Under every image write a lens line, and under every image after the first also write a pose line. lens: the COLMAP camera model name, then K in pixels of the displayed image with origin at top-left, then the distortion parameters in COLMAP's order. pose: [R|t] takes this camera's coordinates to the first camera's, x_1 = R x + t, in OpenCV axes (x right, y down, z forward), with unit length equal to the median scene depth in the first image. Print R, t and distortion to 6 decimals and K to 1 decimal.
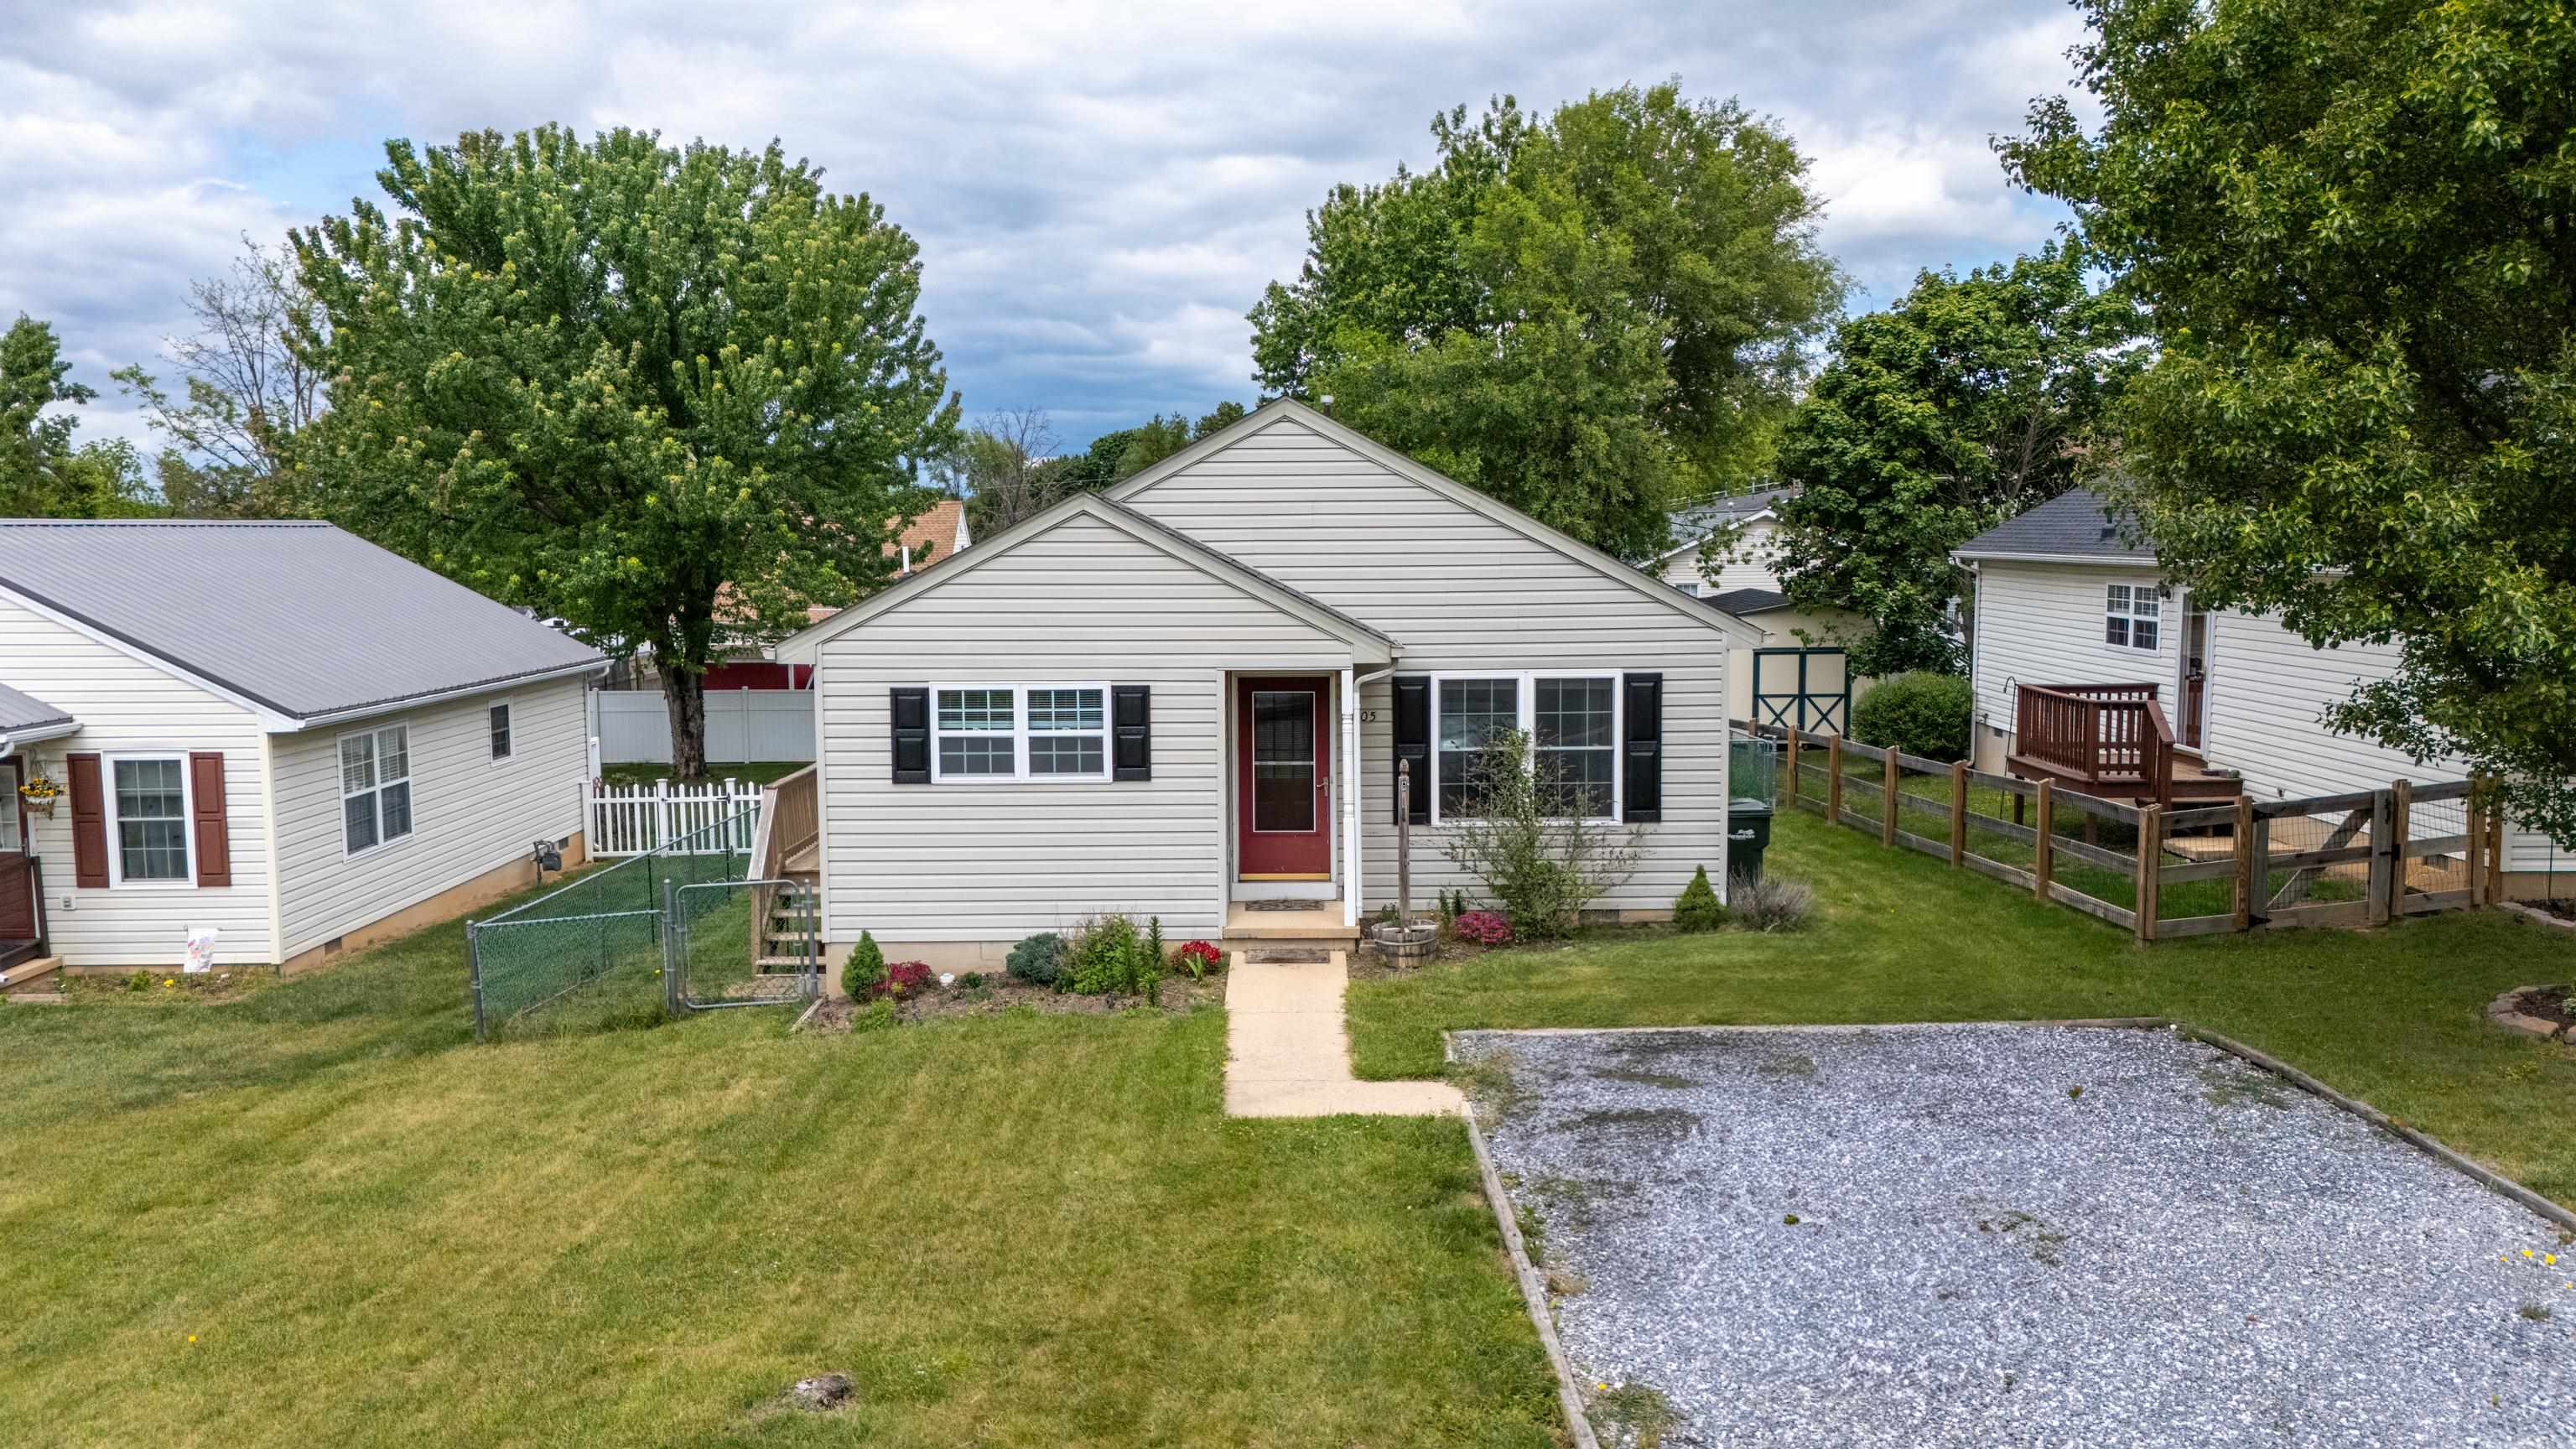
lens RADIAL K [[1888.4, 0, 1287.5], [0, 1888.4, 730.5], [0, 0, 1]] dist [0.085889, -0.088186]
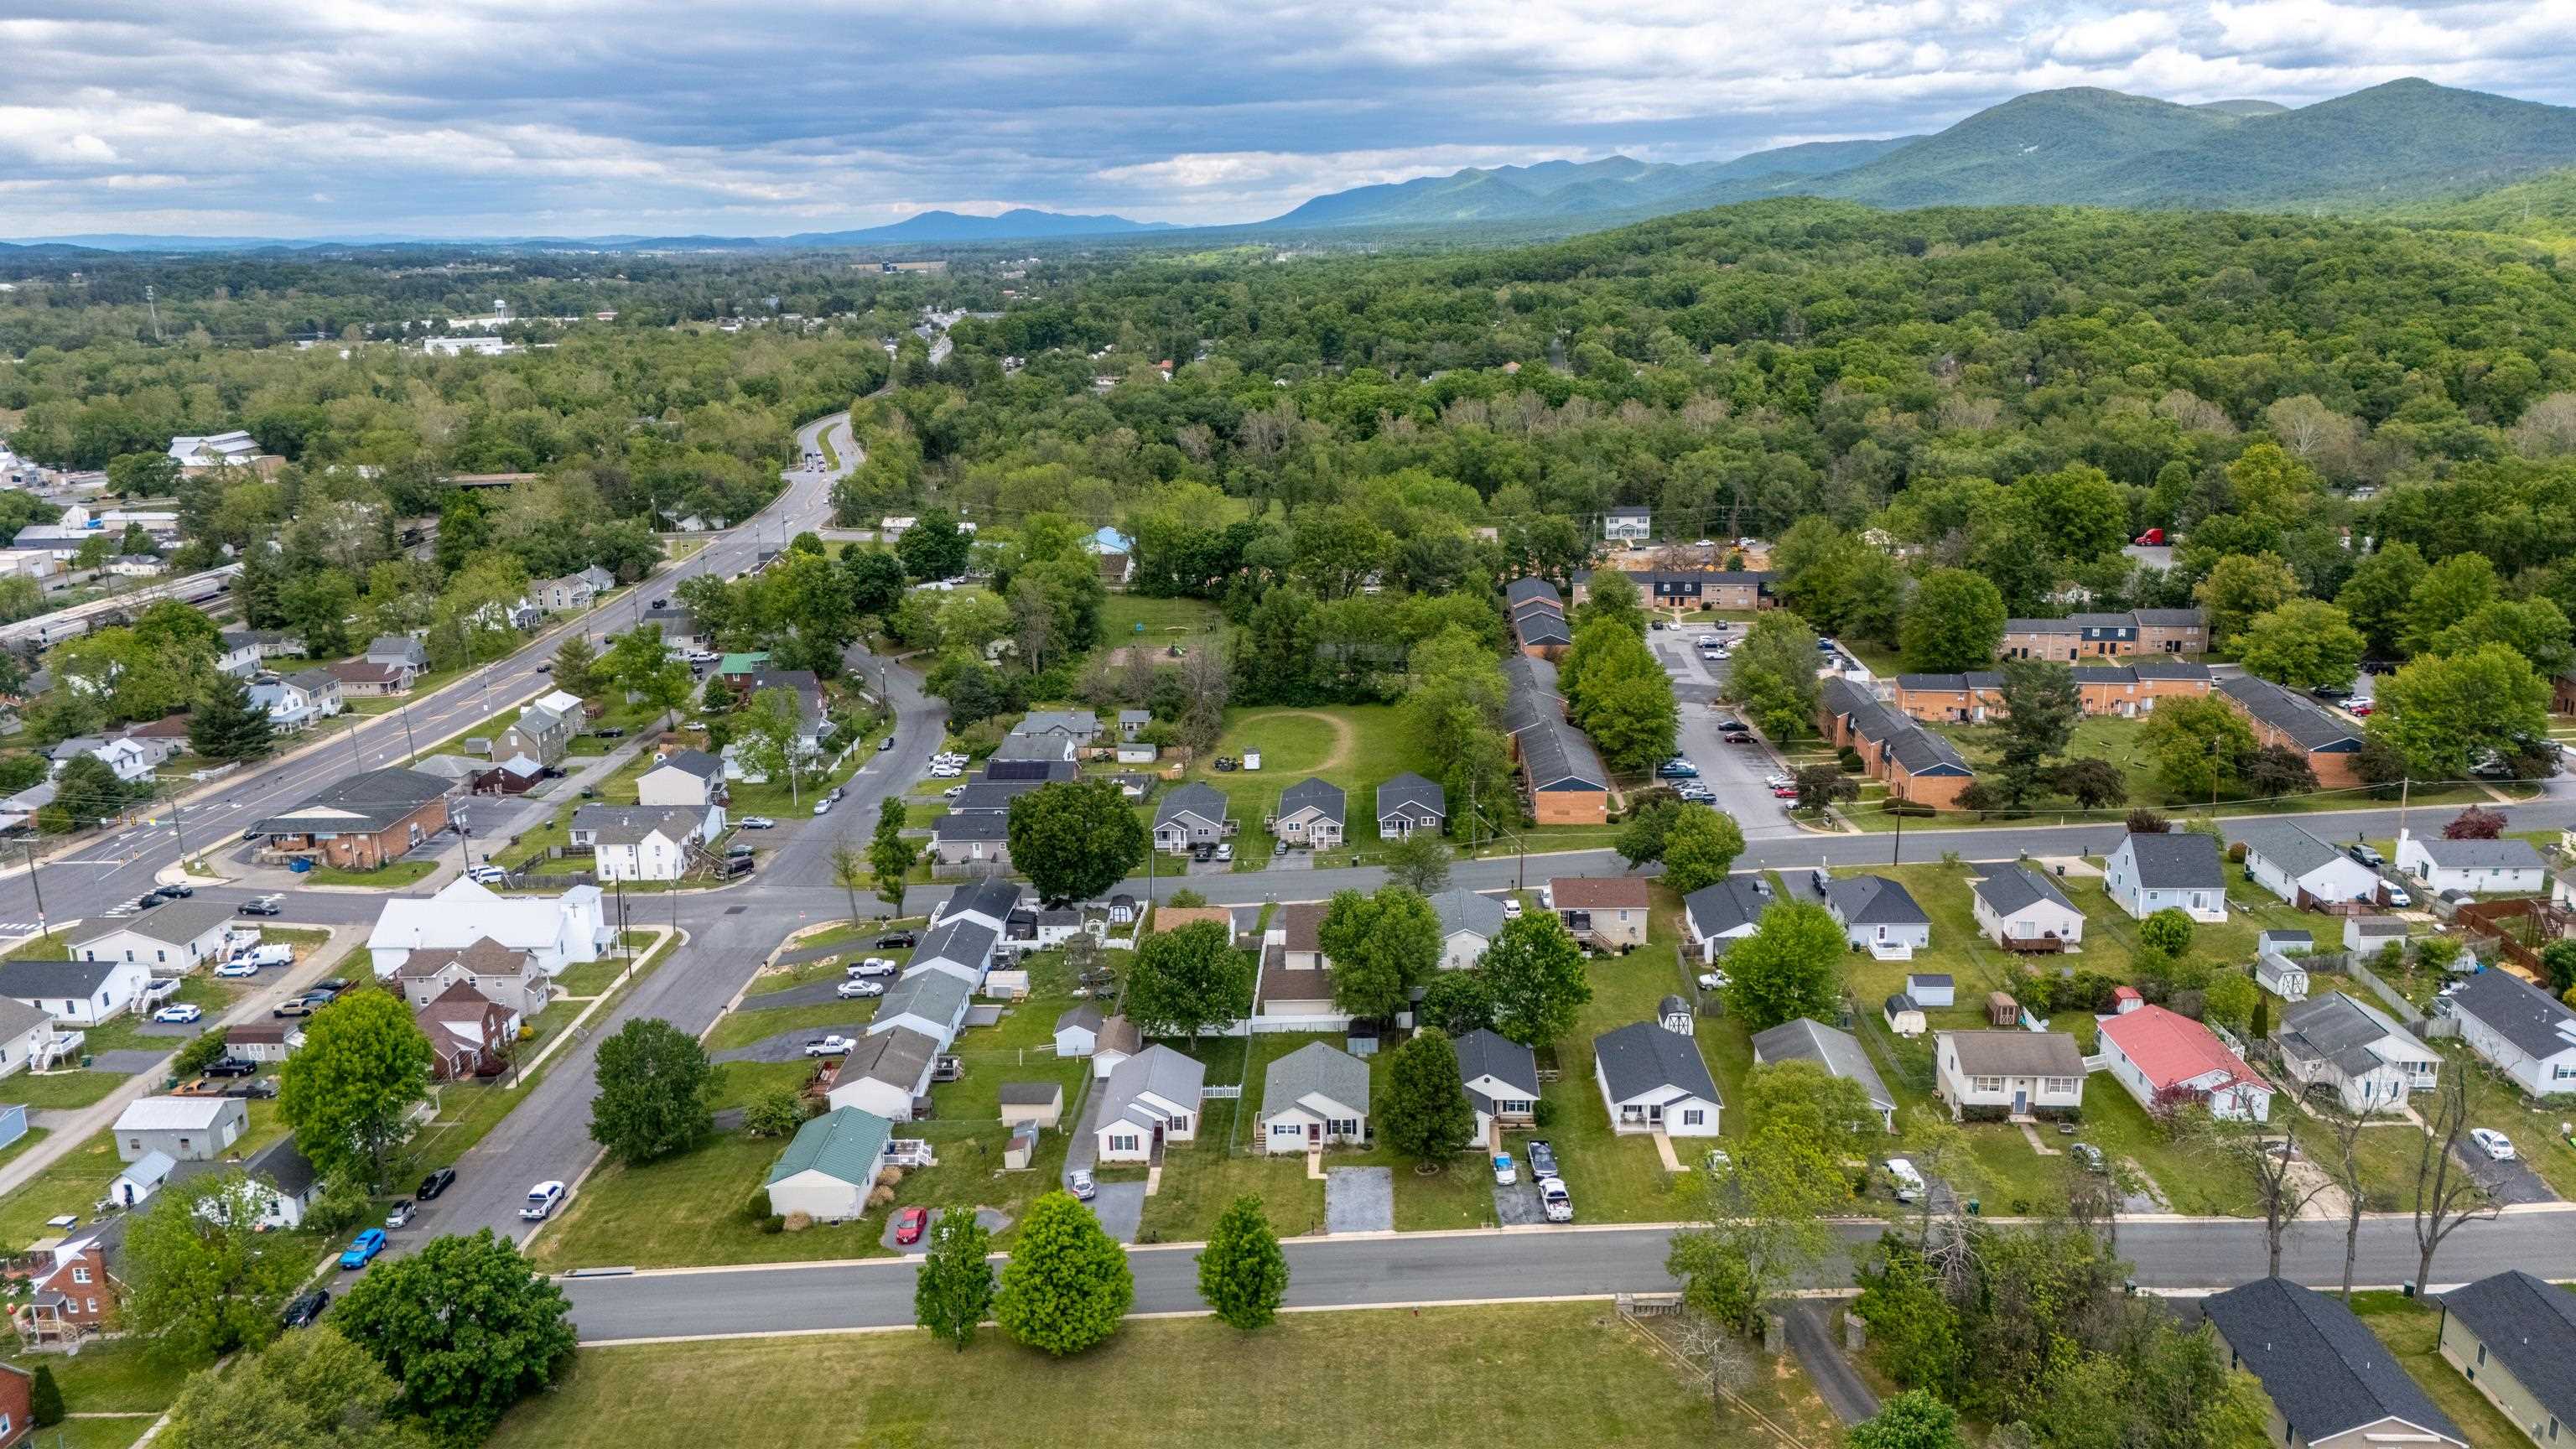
lens RADIAL K [[1888.4, 0, 1287.5], [0, 1888.4, 730.5], [0, 0, 1]] dist [0.085889, -0.088186]
pose [[0.998613, -0.002318, -0.052606, 0.373036], [0.010366, 0.988135, 0.153239, -3.476939], [0.051627, -0.153572, 0.986788, -8.188516]]
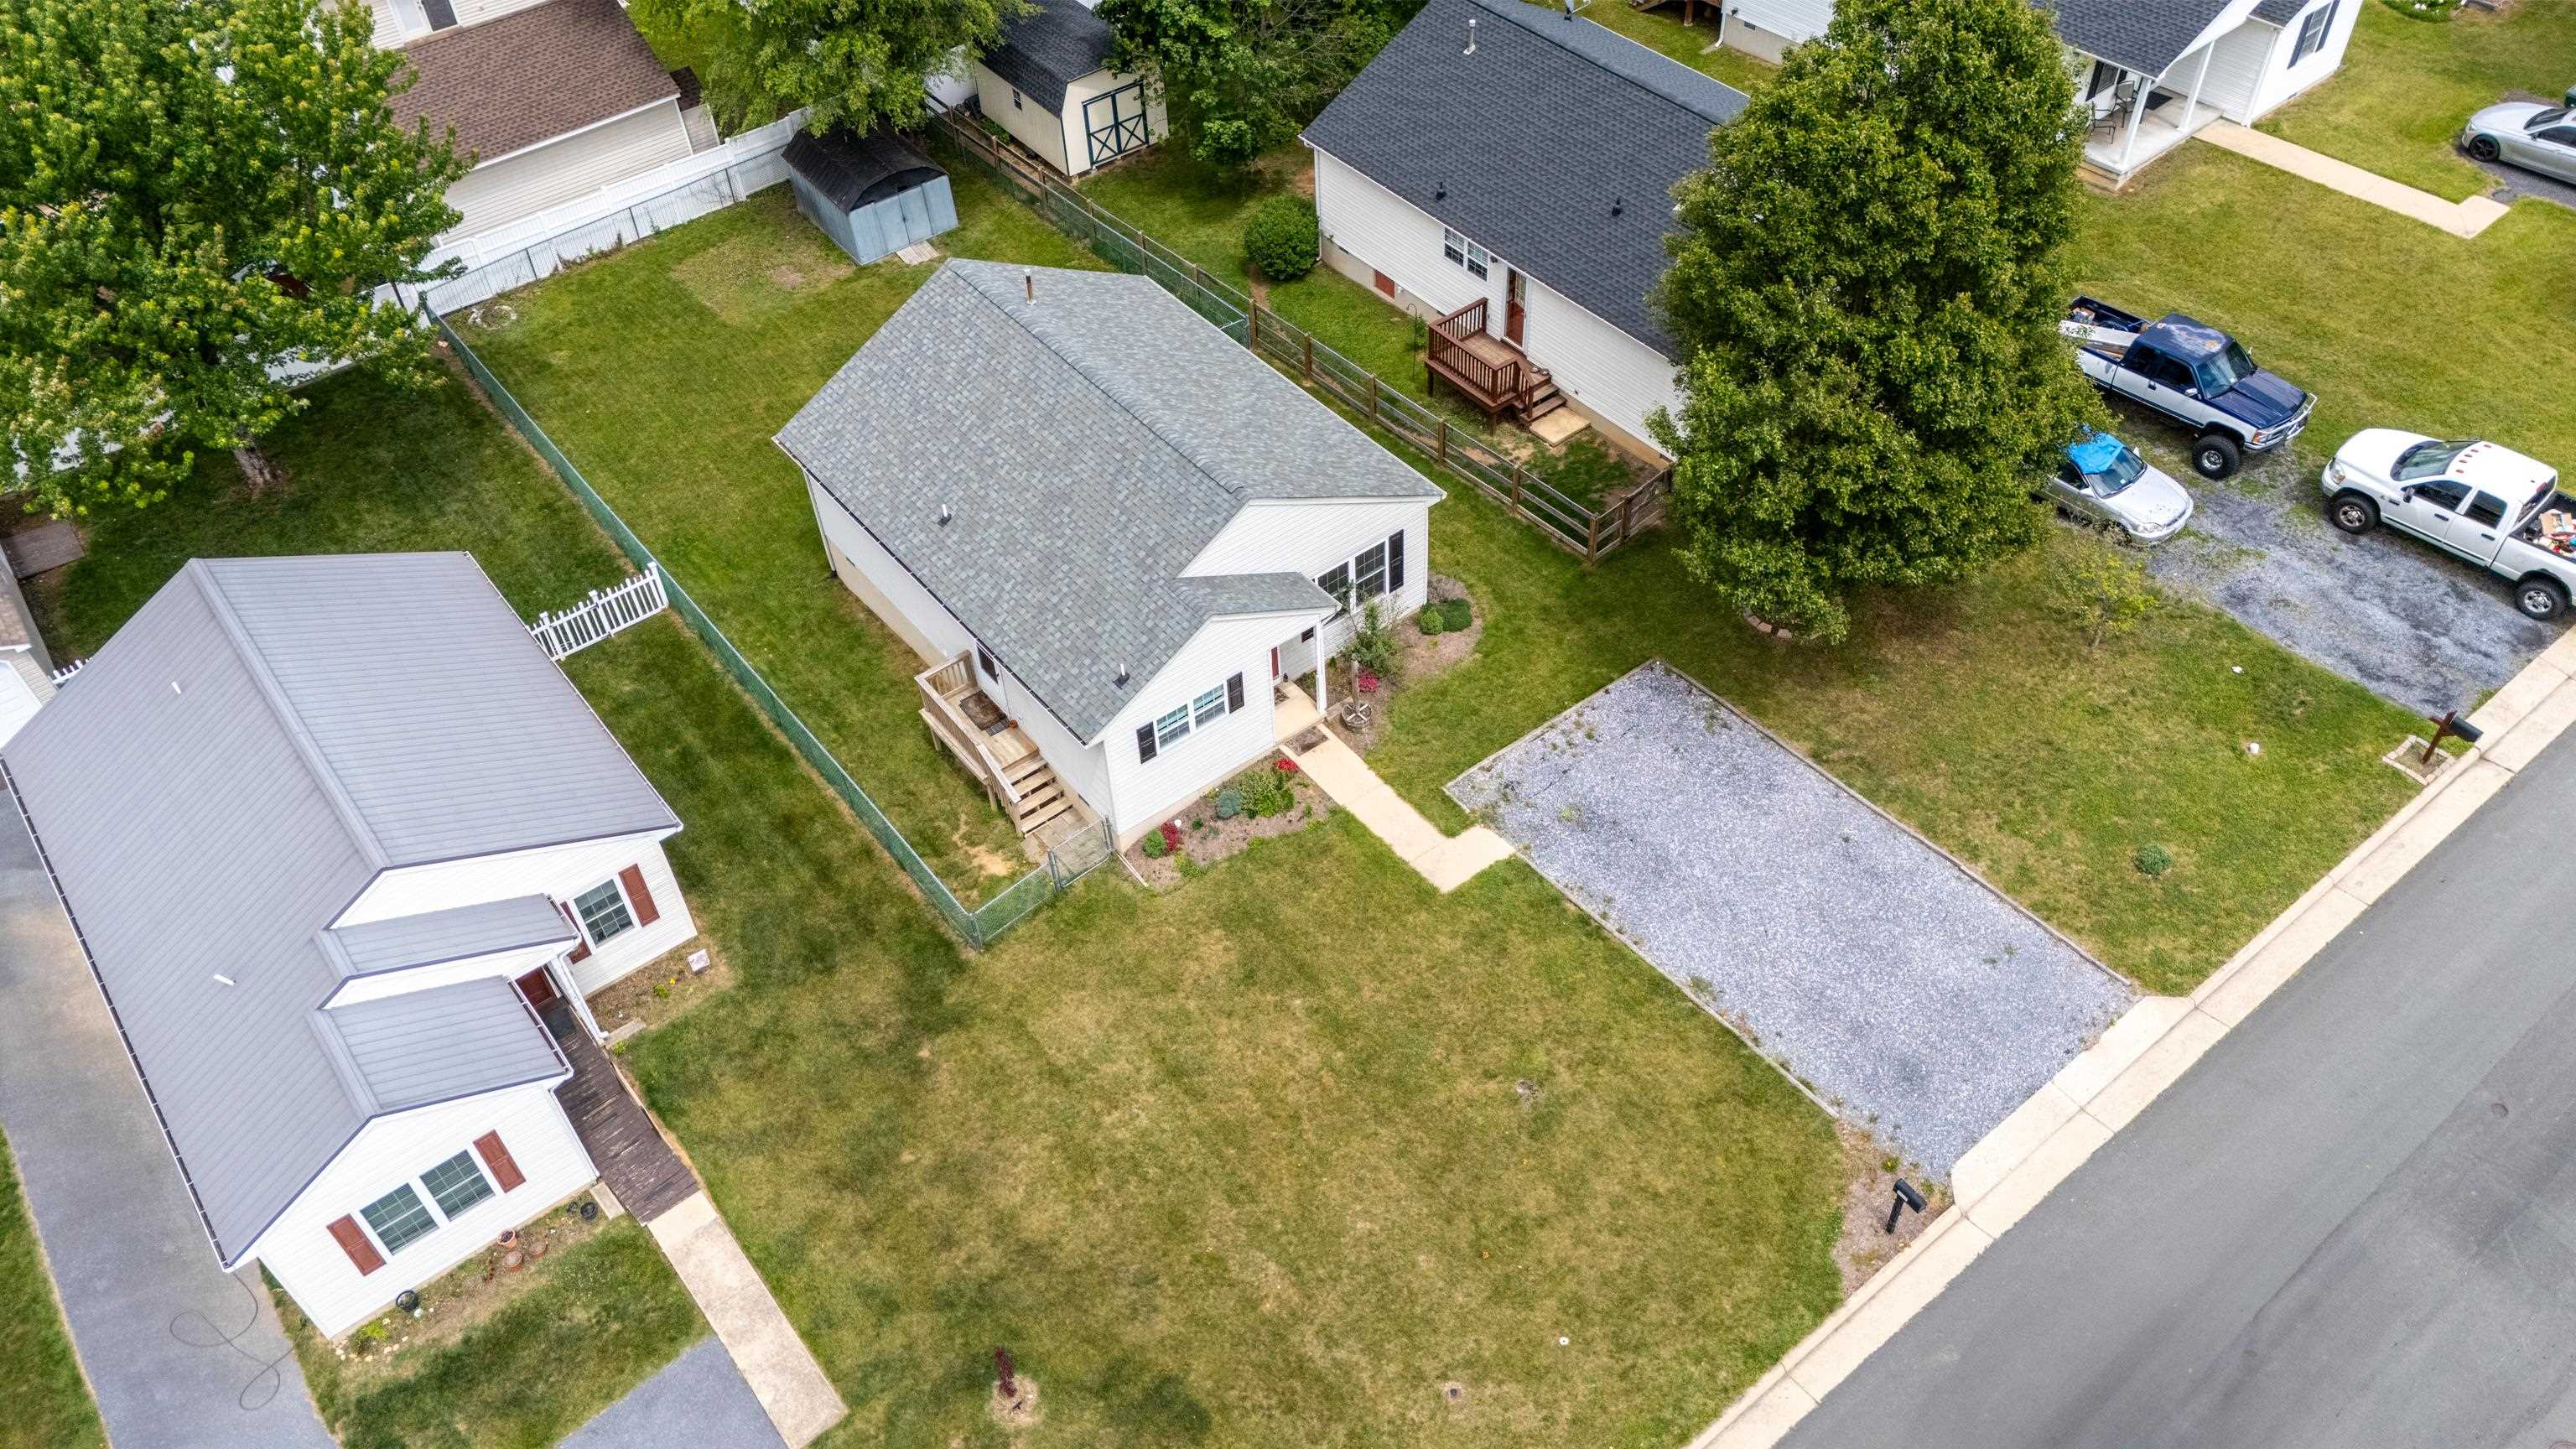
lens RADIAL K [[1888.4, 0, 1287.5], [0, 1888.4, 730.5], [0, 0, 1]] dist [0.085889, -0.088186]
pose [[0.792331, -0.452285, 0.409451, -0.881909], [0.103020, 0.760679, 0.640901, -1.253921], [-0.601331, -0.465624, 0.649304, -0.363164]]
